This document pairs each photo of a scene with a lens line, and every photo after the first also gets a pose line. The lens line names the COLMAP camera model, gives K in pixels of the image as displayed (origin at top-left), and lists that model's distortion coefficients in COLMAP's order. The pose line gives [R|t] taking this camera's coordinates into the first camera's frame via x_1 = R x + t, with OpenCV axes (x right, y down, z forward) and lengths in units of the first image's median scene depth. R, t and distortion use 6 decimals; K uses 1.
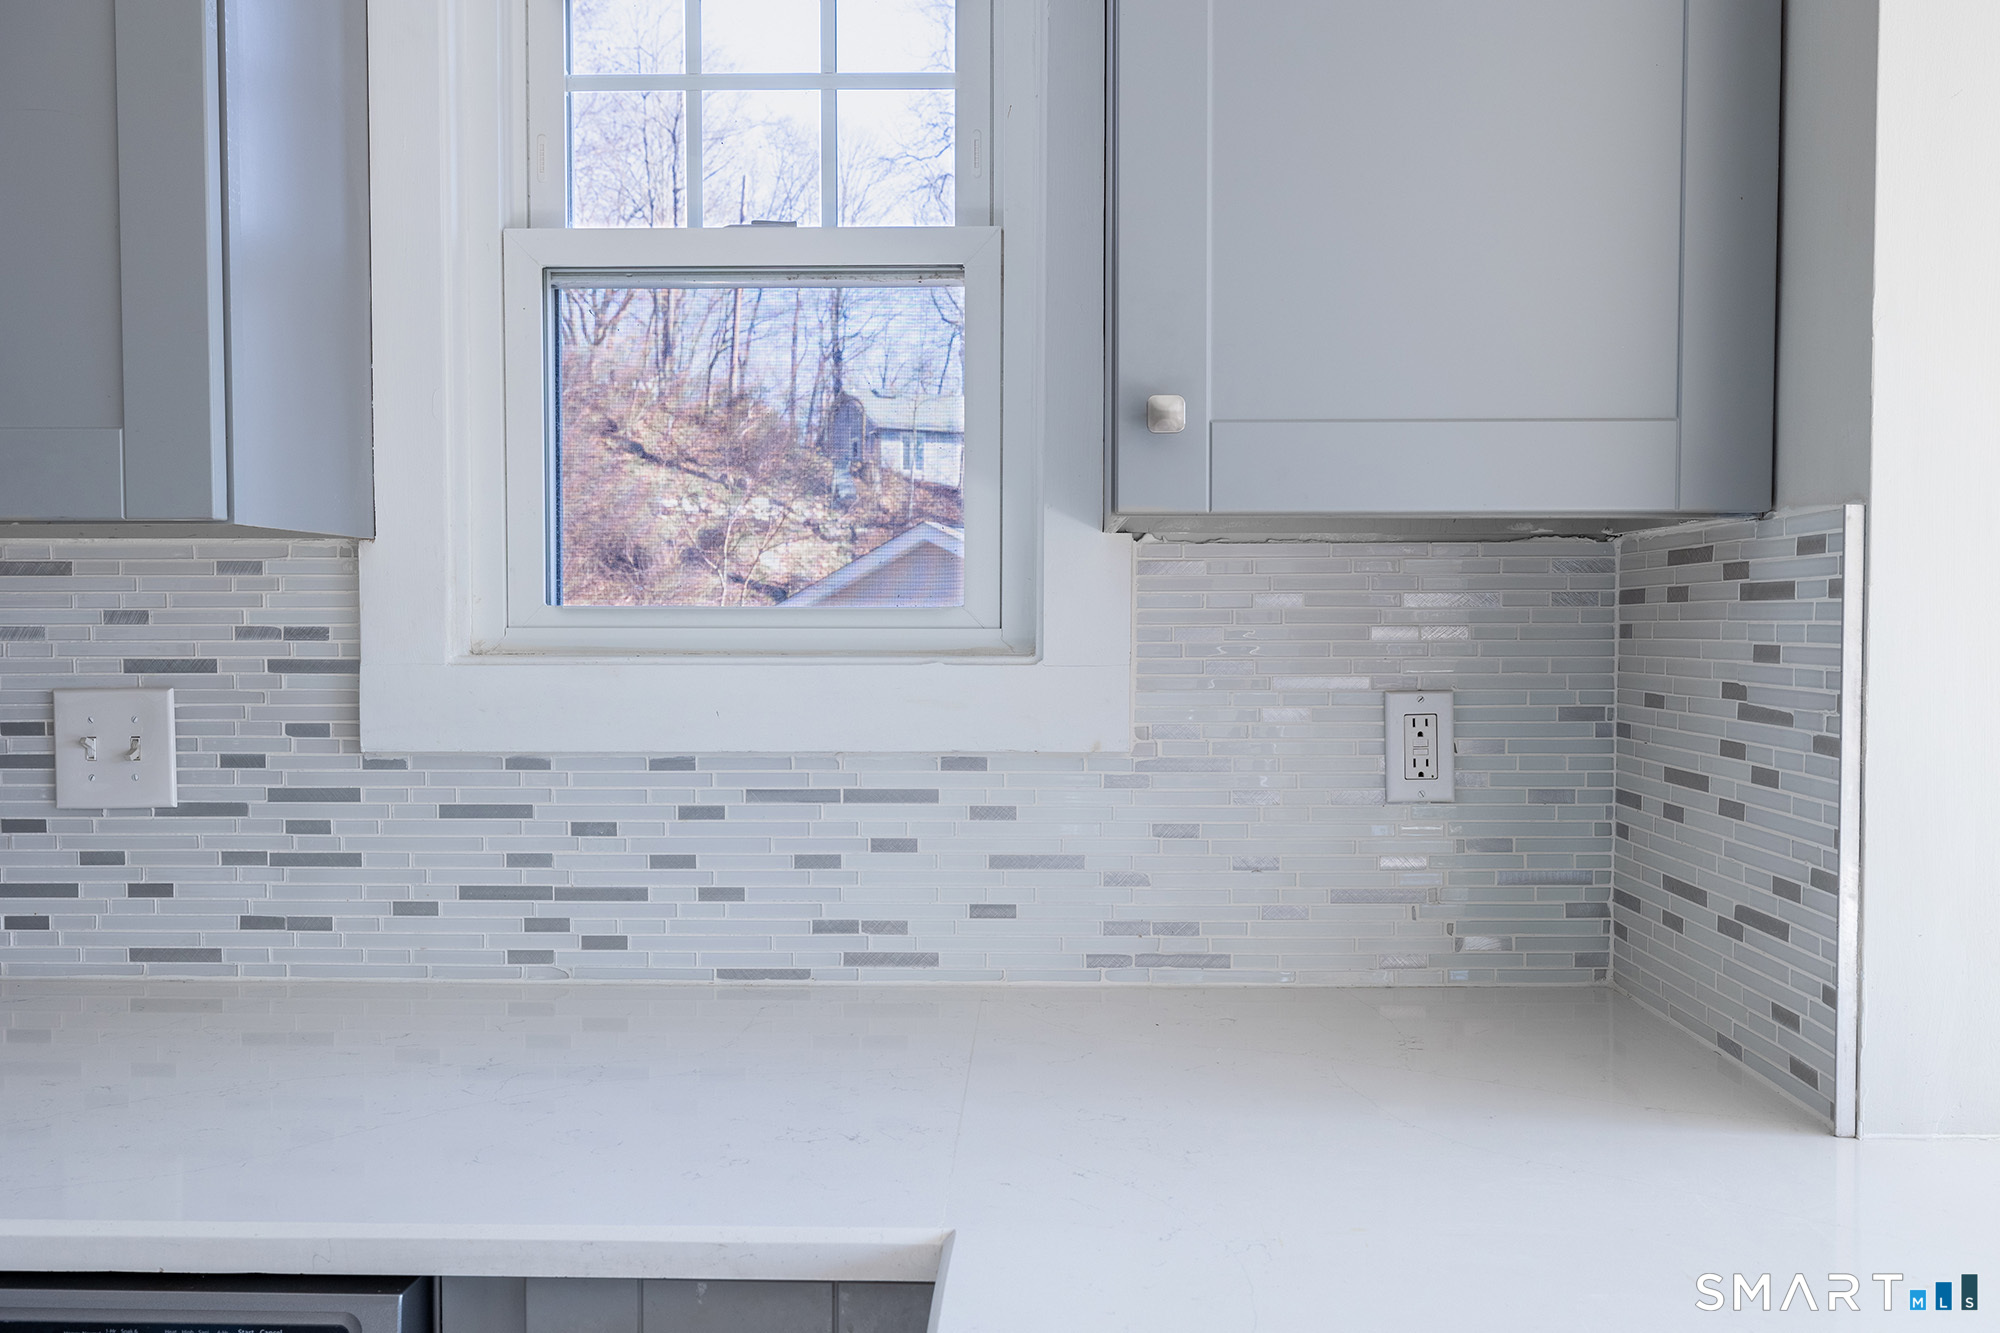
lens RADIAL K [[1568.0, 0, 1003.1], [0, 1568.0, 661.0], [0, 0, 1]] dist [0.006364, 0.000759]
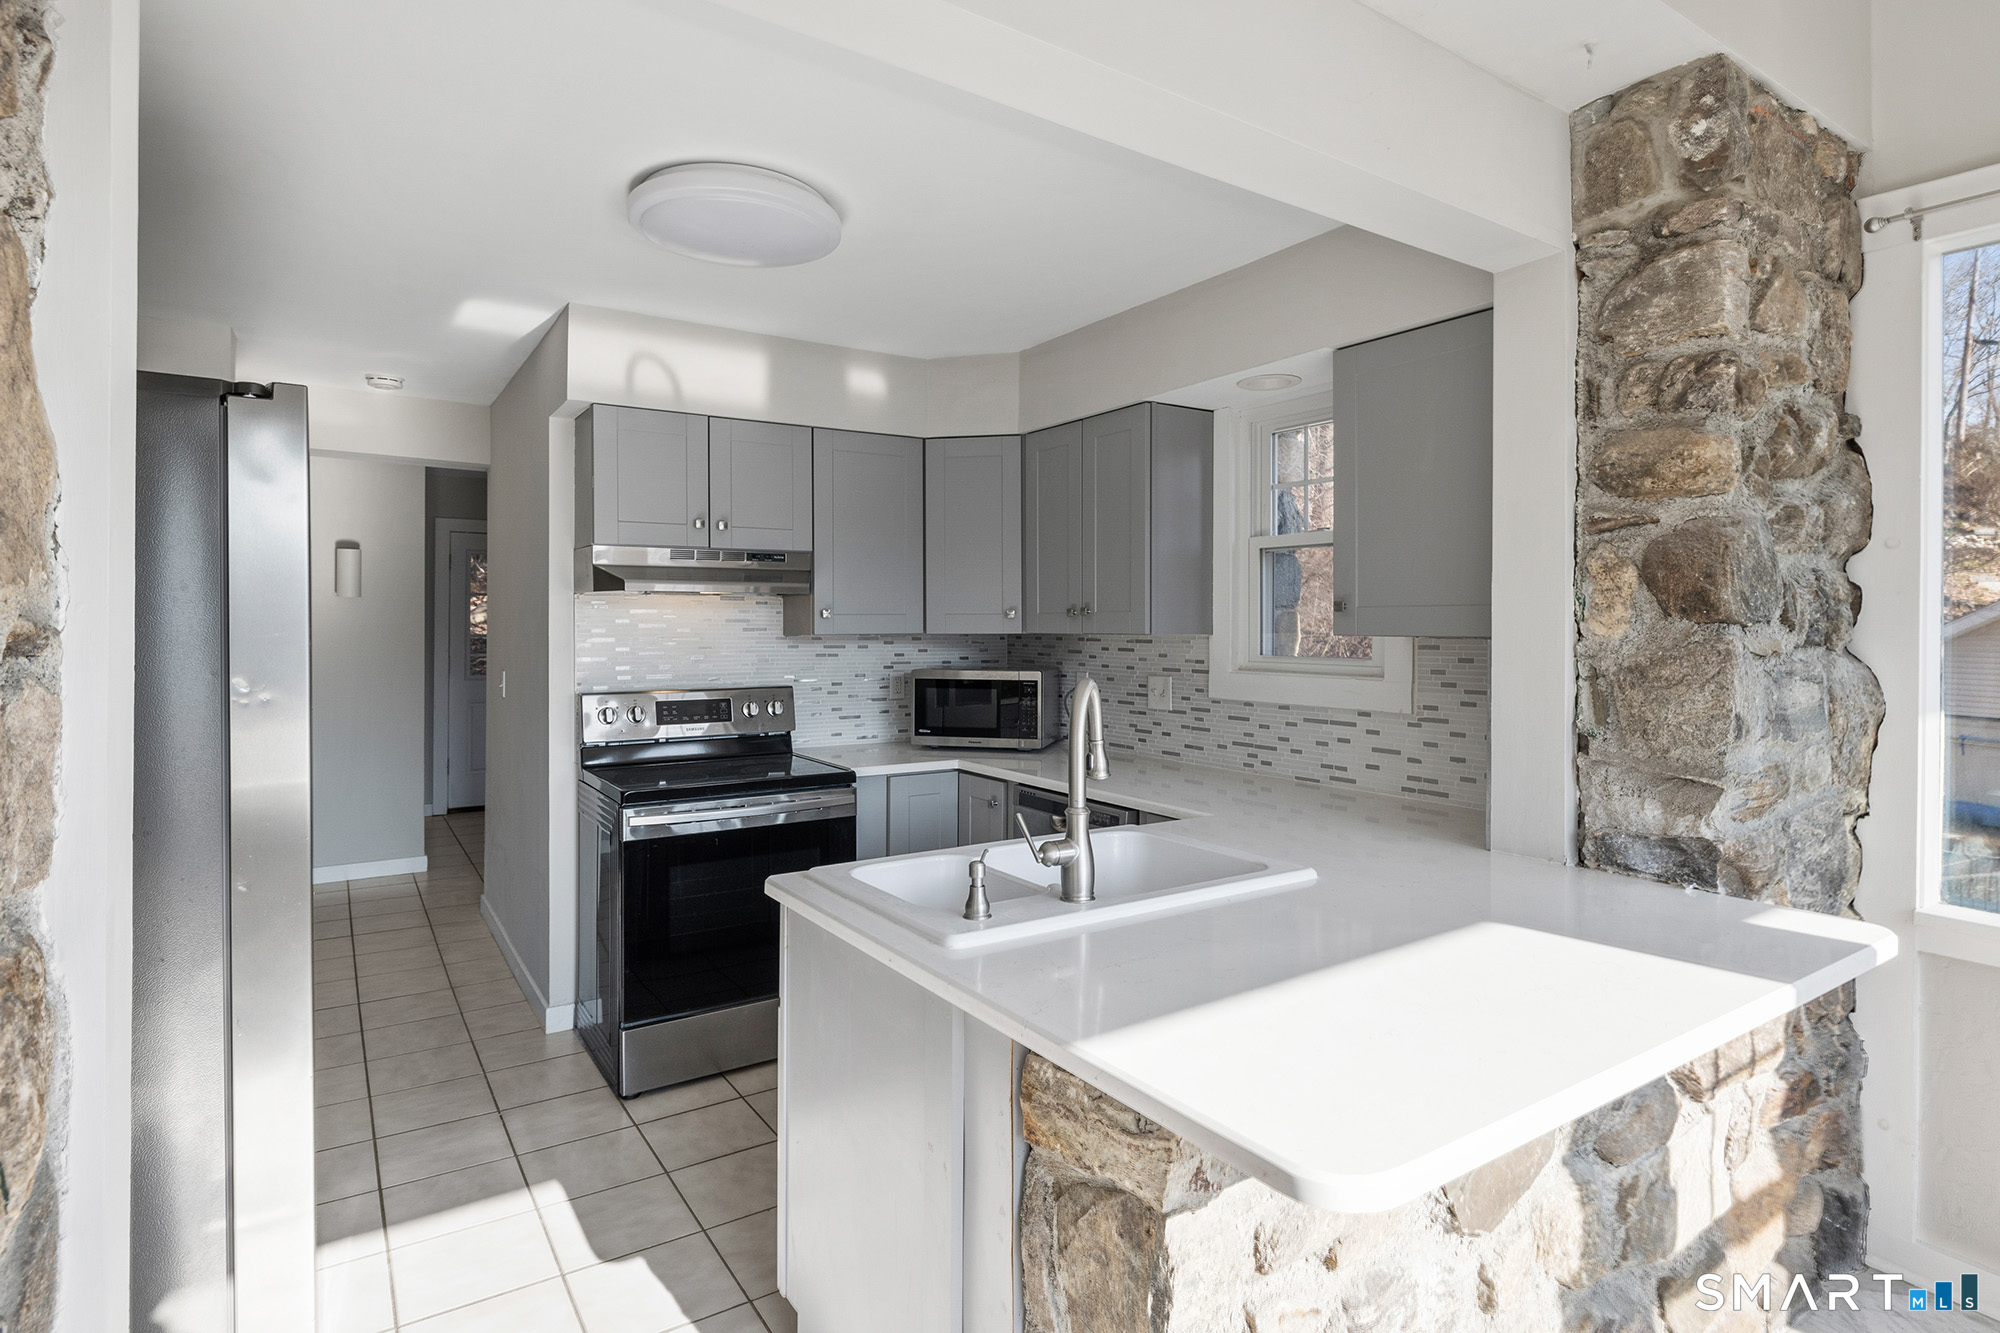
lens RADIAL K [[1070.2, 0, 1000.9], [0, 1070.2, 659.2], [0, 0, 1]] dist [-0.003228, 0.000843]
pose [[0.566315, 0.028030, -0.823712, 1.198085], [-0.022845, 0.999571, 0.018308, -0.054736], [0.823872, 0.008449, 0.566713, -0.646518]]
